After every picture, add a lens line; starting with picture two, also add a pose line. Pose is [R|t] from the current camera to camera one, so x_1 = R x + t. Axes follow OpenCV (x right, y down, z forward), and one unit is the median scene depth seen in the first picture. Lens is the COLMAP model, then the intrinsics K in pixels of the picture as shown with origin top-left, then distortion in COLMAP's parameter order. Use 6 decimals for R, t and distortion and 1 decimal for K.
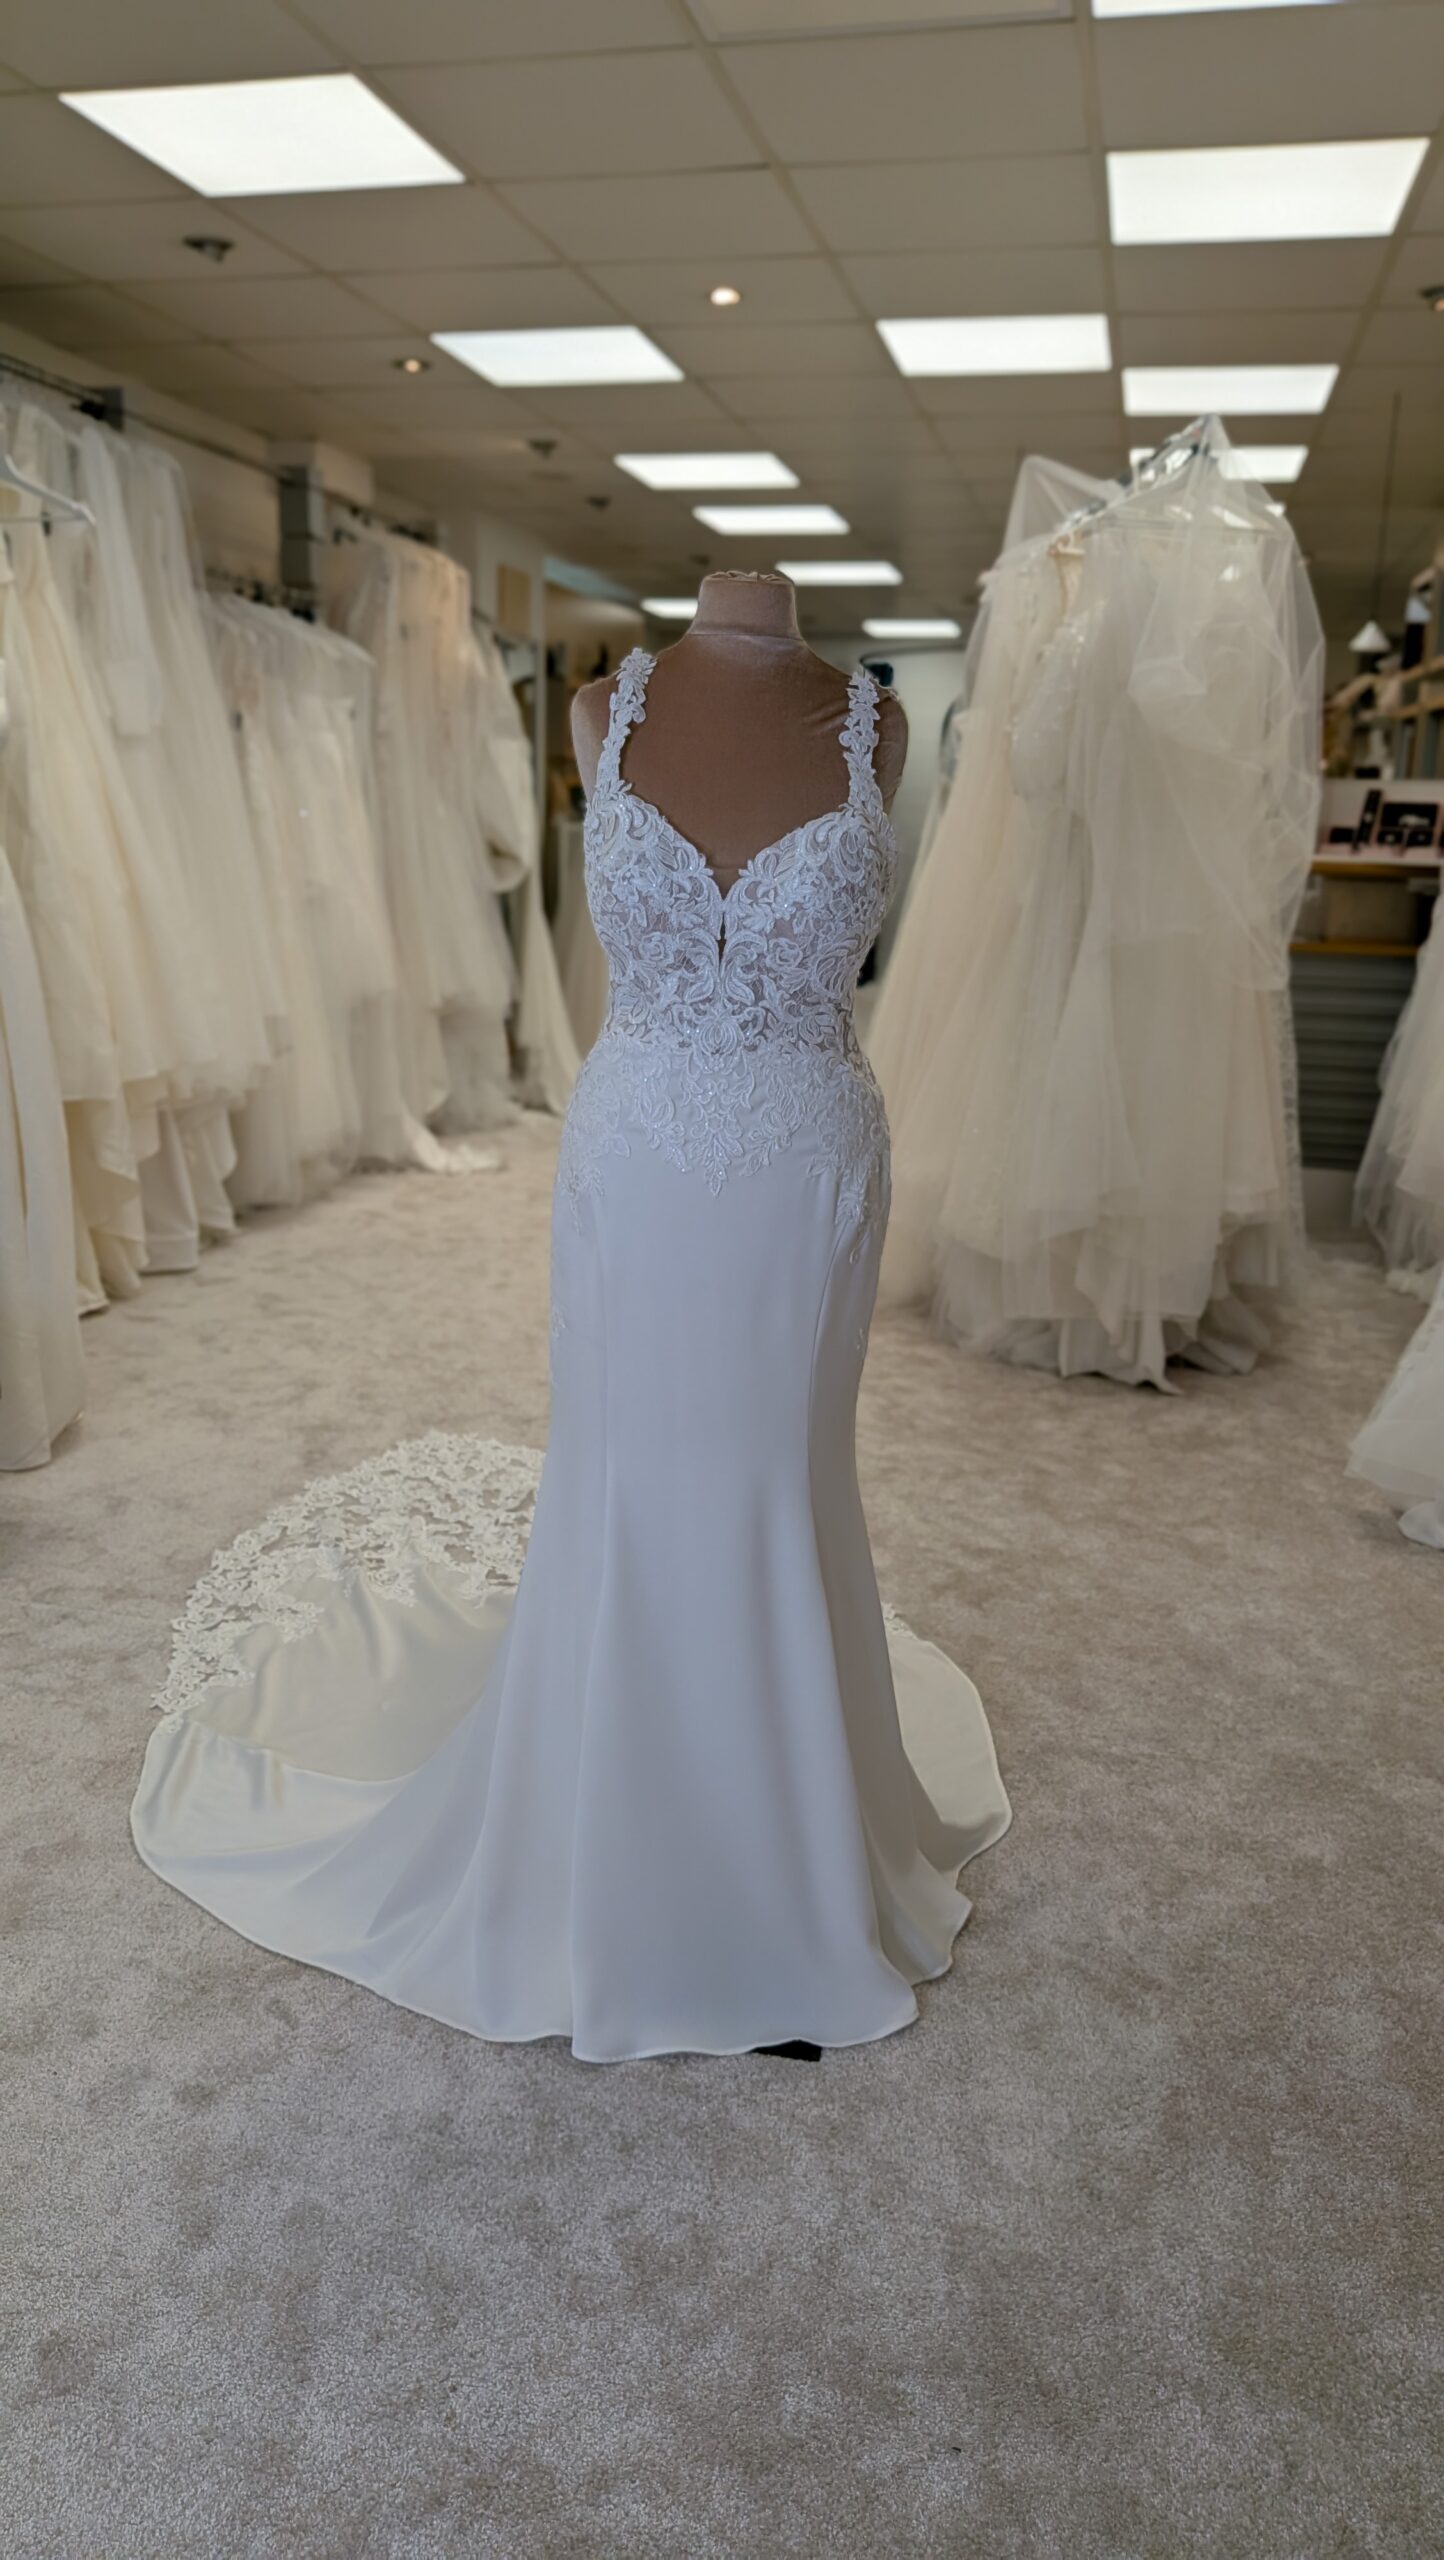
lens RADIAL K [[1856.3, 0, 676.2], [0, 1856.3, 1262.0], [0, 0, 1]] dist [0.069948, -0.139672]
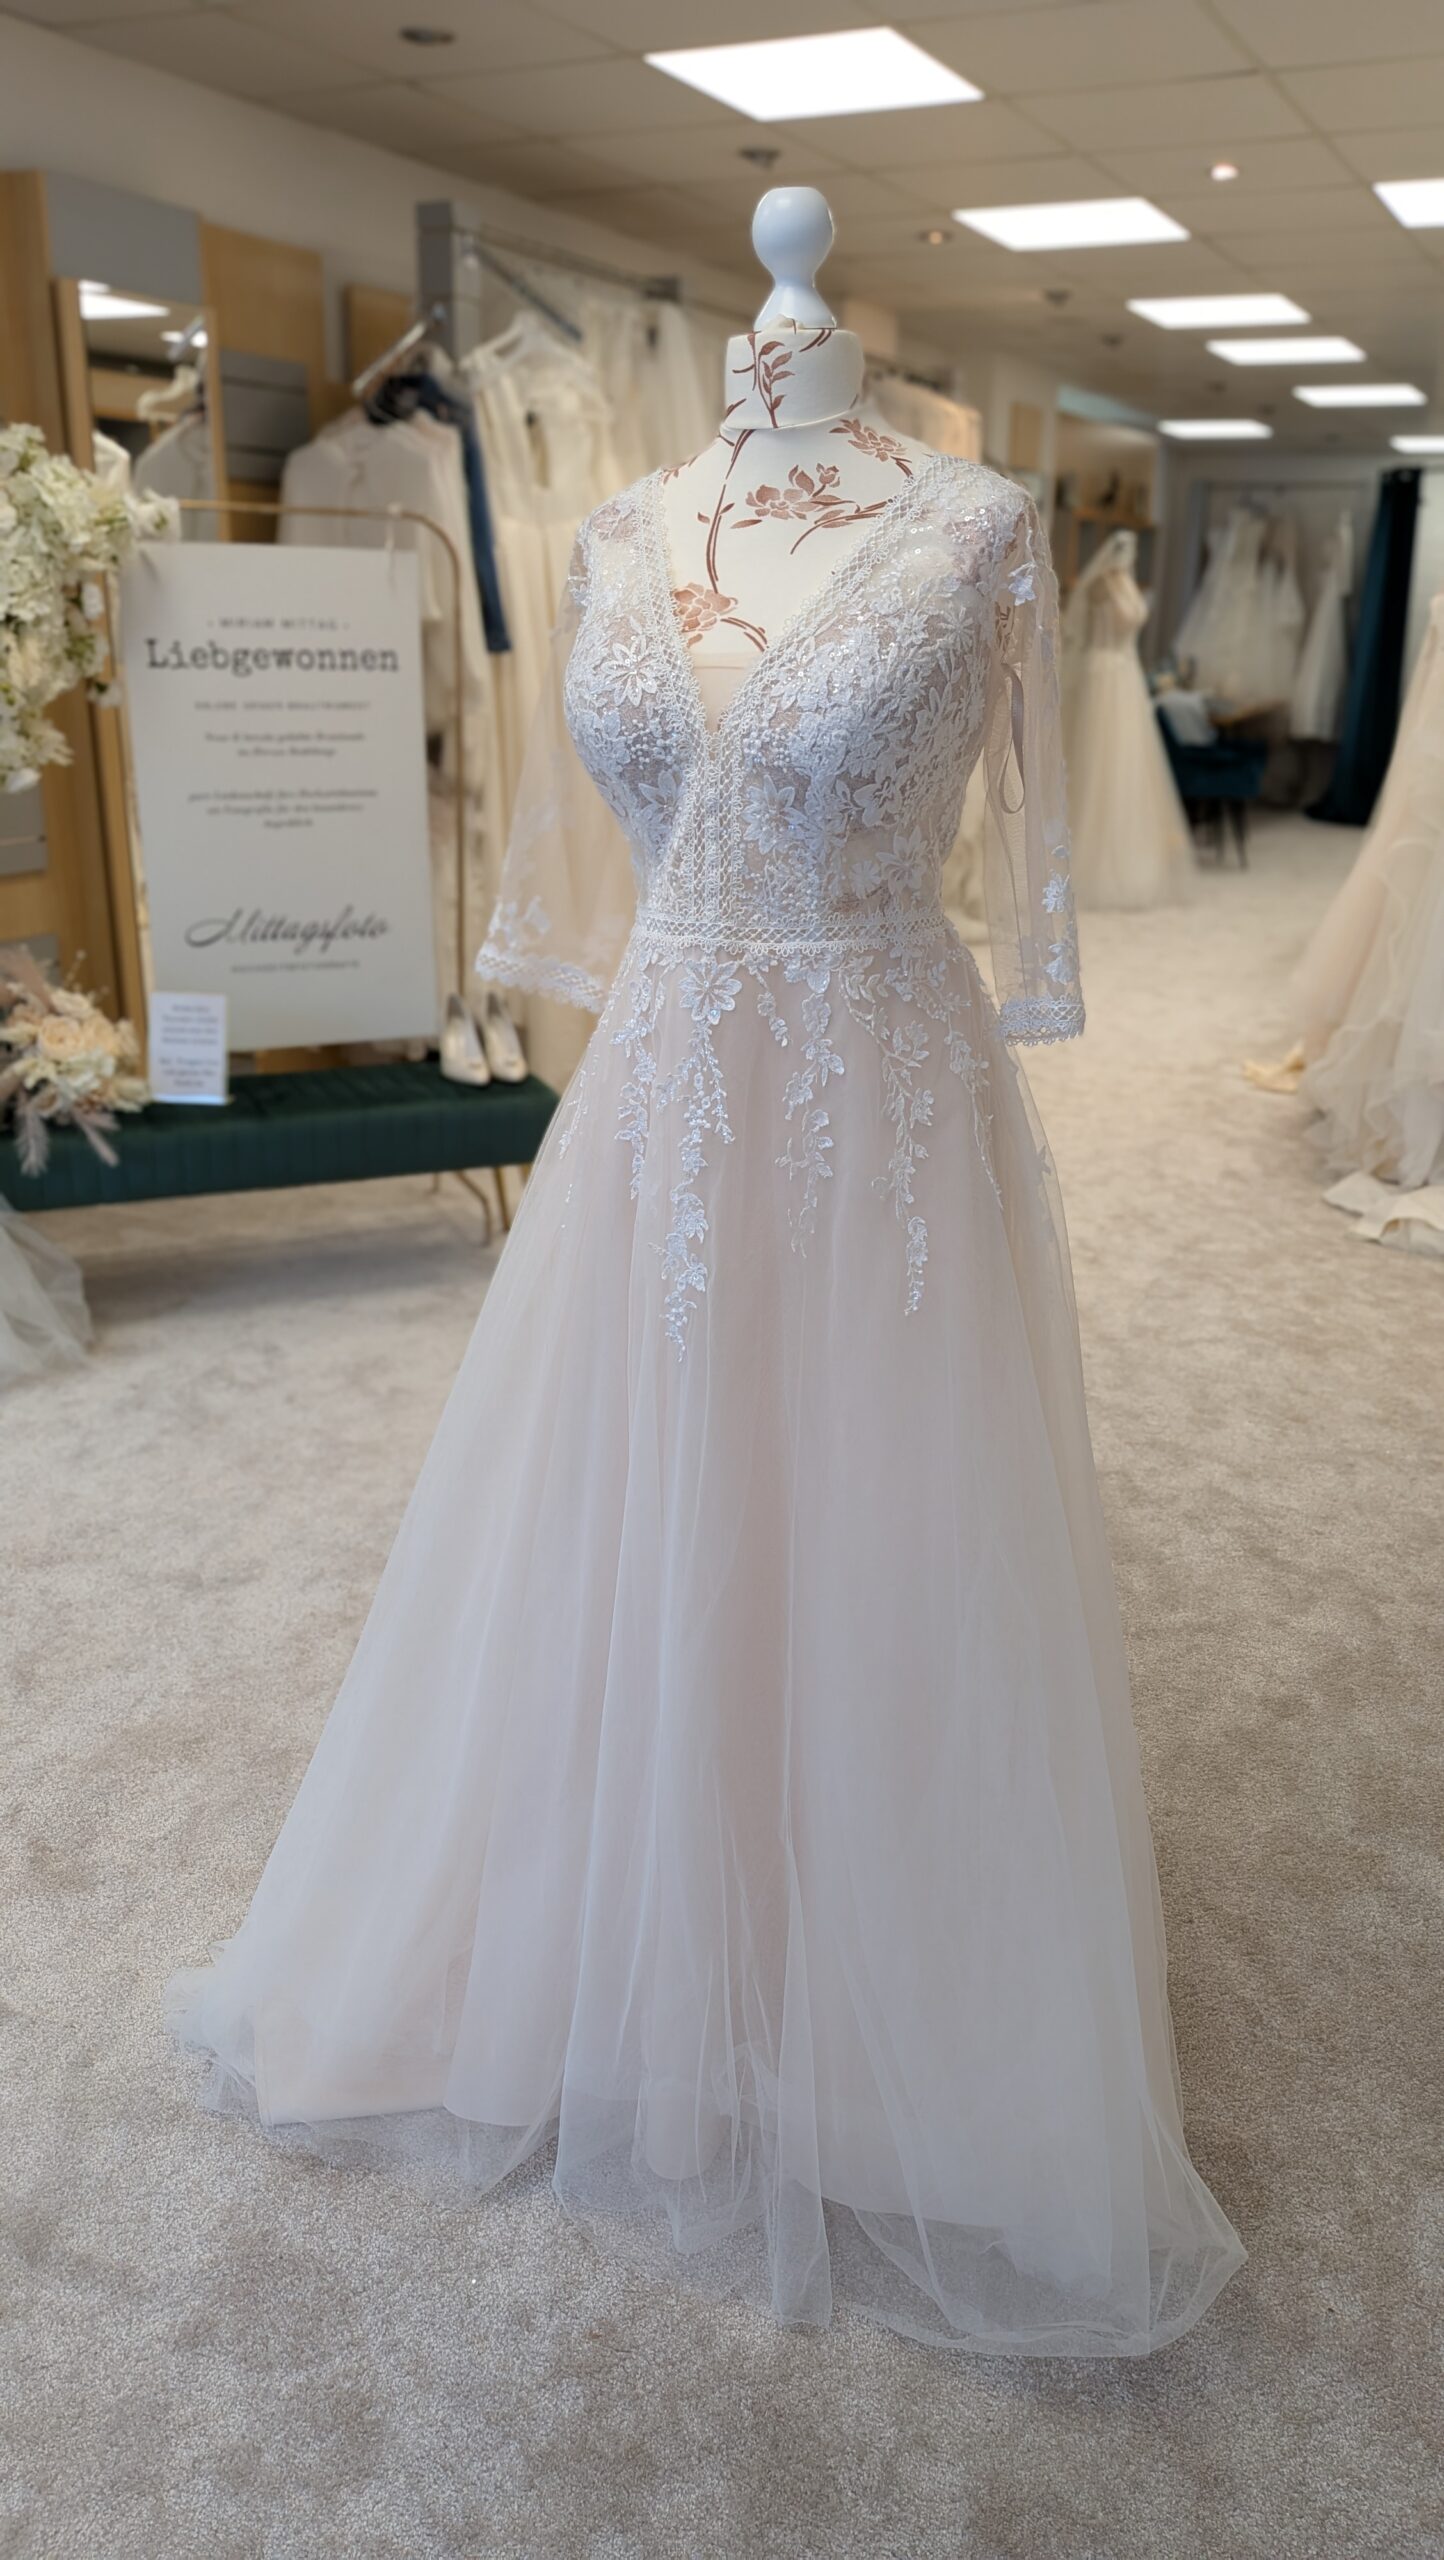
lens RADIAL K [[1839.2, 0, 733.8], [0, 1839.2, 1305.3], [0, 0, 1]] dist [0.059035, -0.108638]
pose [[0.972674, 0.076893, -0.219074, 0.038265], [-0.050977, 0.991270, 0.121594, 0.019355], [0.226511, -0.107103, 0.968102, -0.185903]]
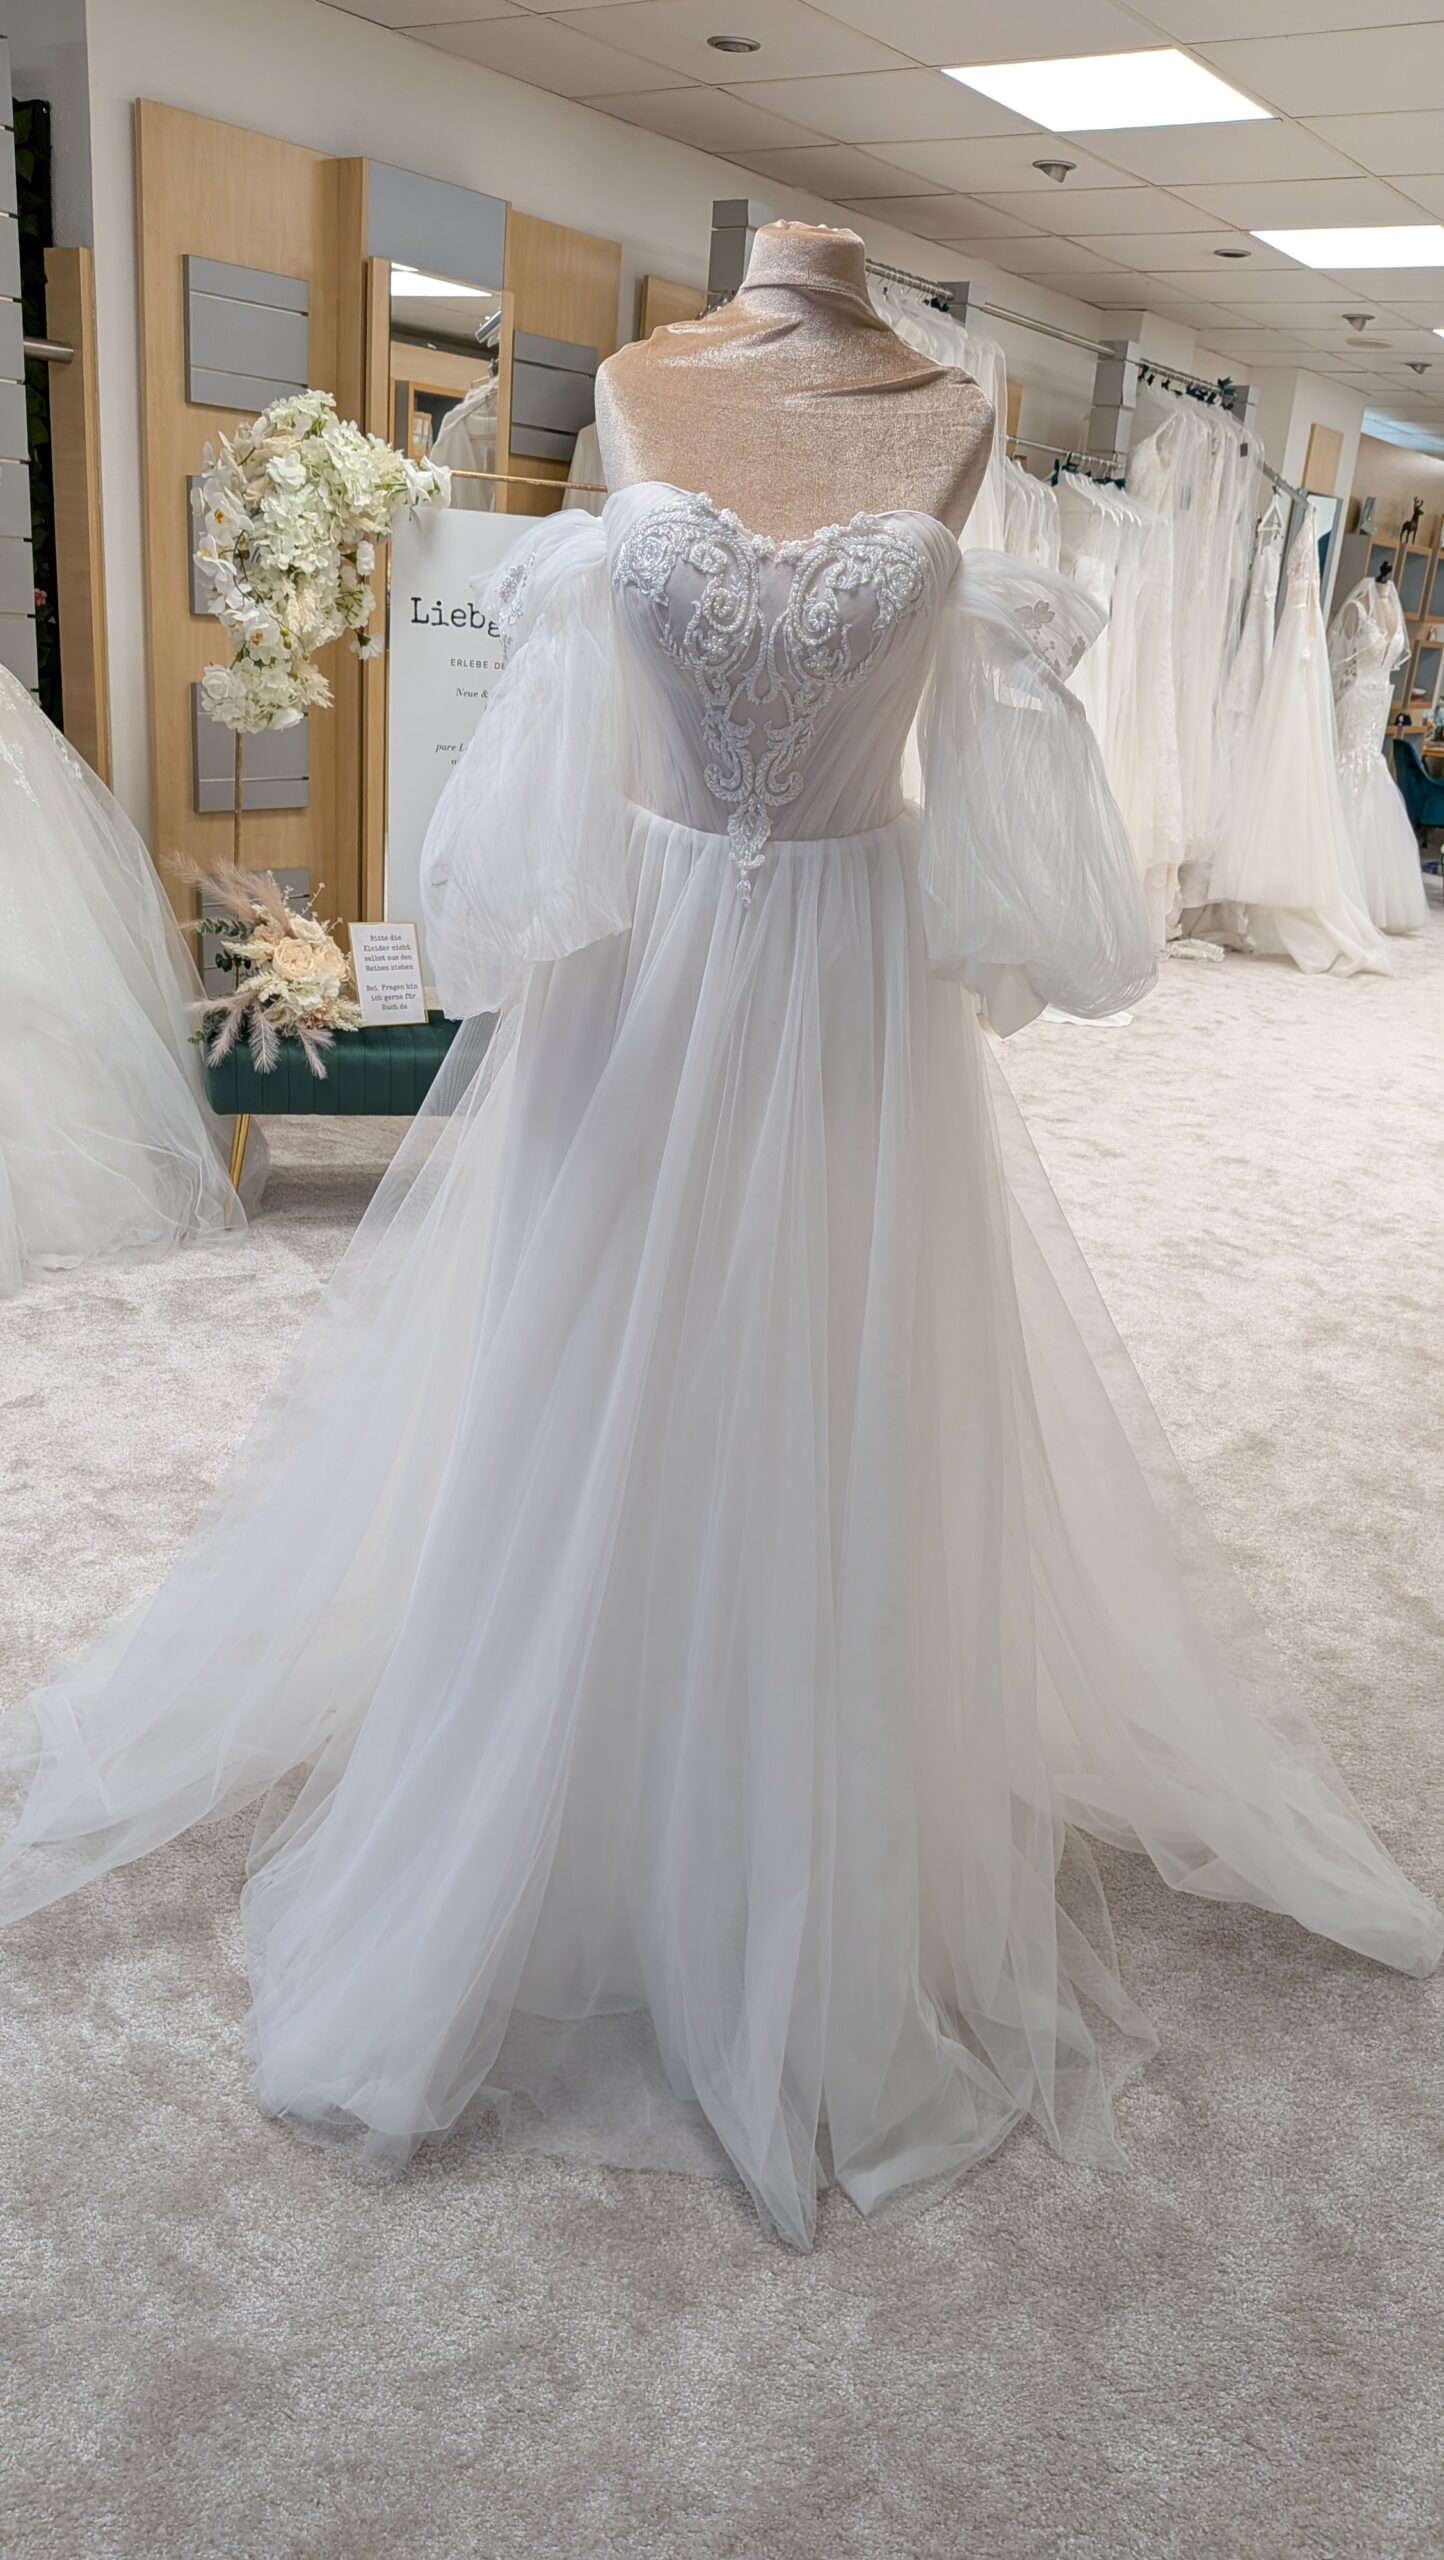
lens RADIAL K [[1846.2, 0, 731.2], [0, 1846.2, 1297.4], [0, 0, 1]] dist [0.056158, -0.107980]
pose [[0.923594, 0.177808, -0.339644, 0.086946], [-0.142332, 0.981655, 0.126867, 0.034960], [0.355972, -0.068832, 0.931958, -0.214968]]
